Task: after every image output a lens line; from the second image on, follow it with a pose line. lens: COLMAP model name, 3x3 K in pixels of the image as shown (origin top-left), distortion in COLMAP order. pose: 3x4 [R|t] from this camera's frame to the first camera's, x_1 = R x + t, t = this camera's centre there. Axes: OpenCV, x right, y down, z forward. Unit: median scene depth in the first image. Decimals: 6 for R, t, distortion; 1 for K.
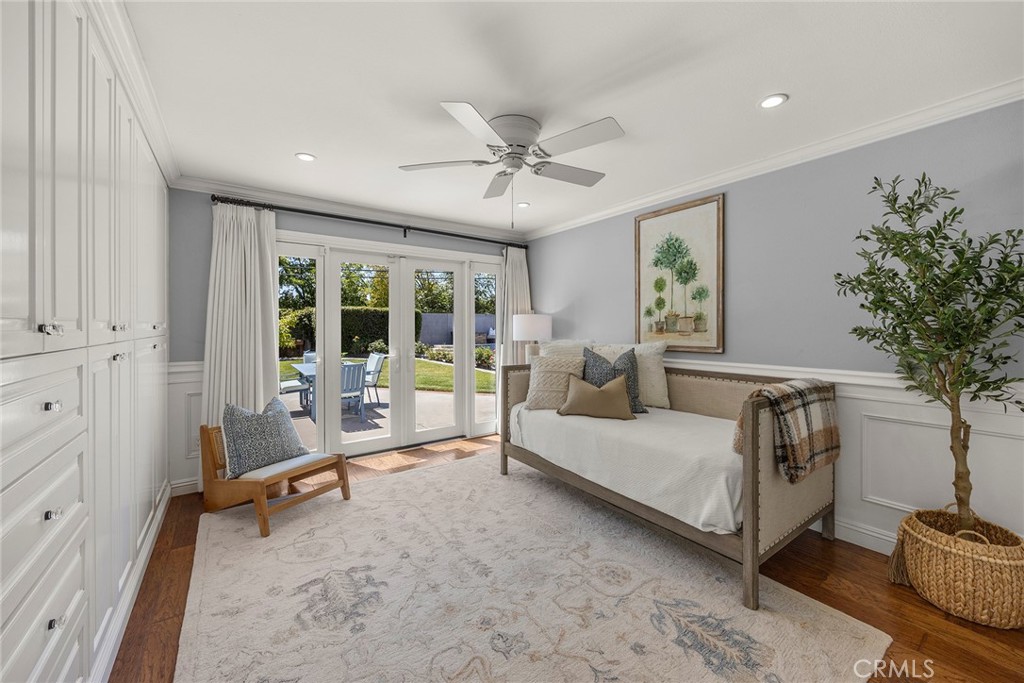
lens RADIAL K [[399.1, 0, 511.6], [0, 399.1, 329.2], [0, 0, 1]] dist [-0.000121, -0.000262]
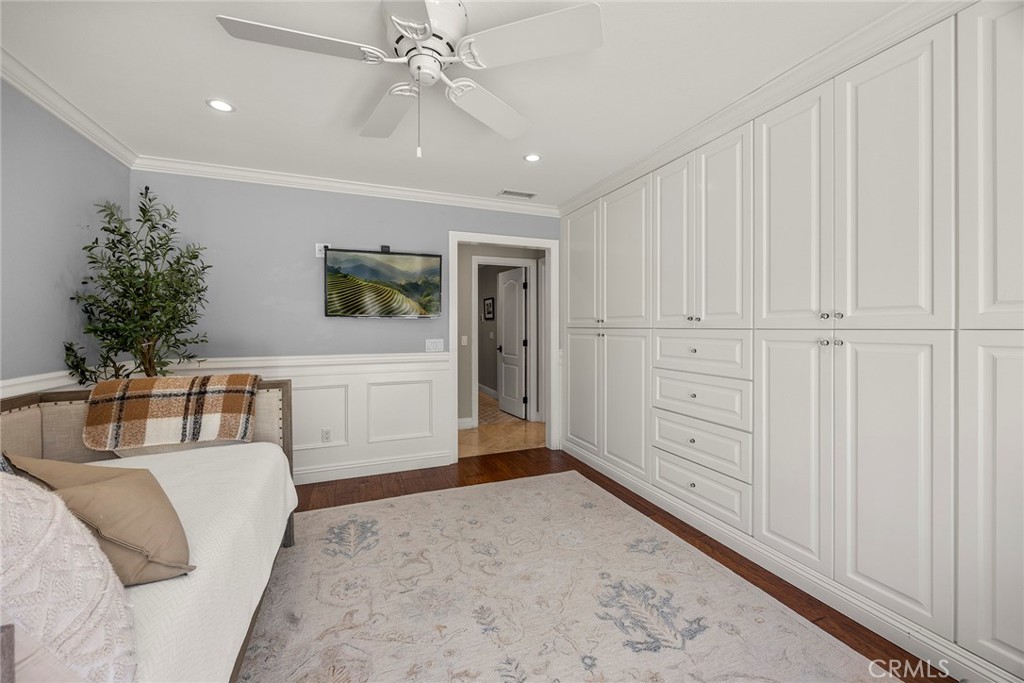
lens RADIAL K [[399.1, 0, 511.6], [0, 399.1, 329.2], [0, 0, 1]] dist [-0.000121, -0.000262]
pose [[-0.973165, 0.003236, 0.230085, -0.359688], [0.006585, 0.999883, 0.013789, 0.009198], [-0.230014, 0.014934, -0.973073, 2.013100]]
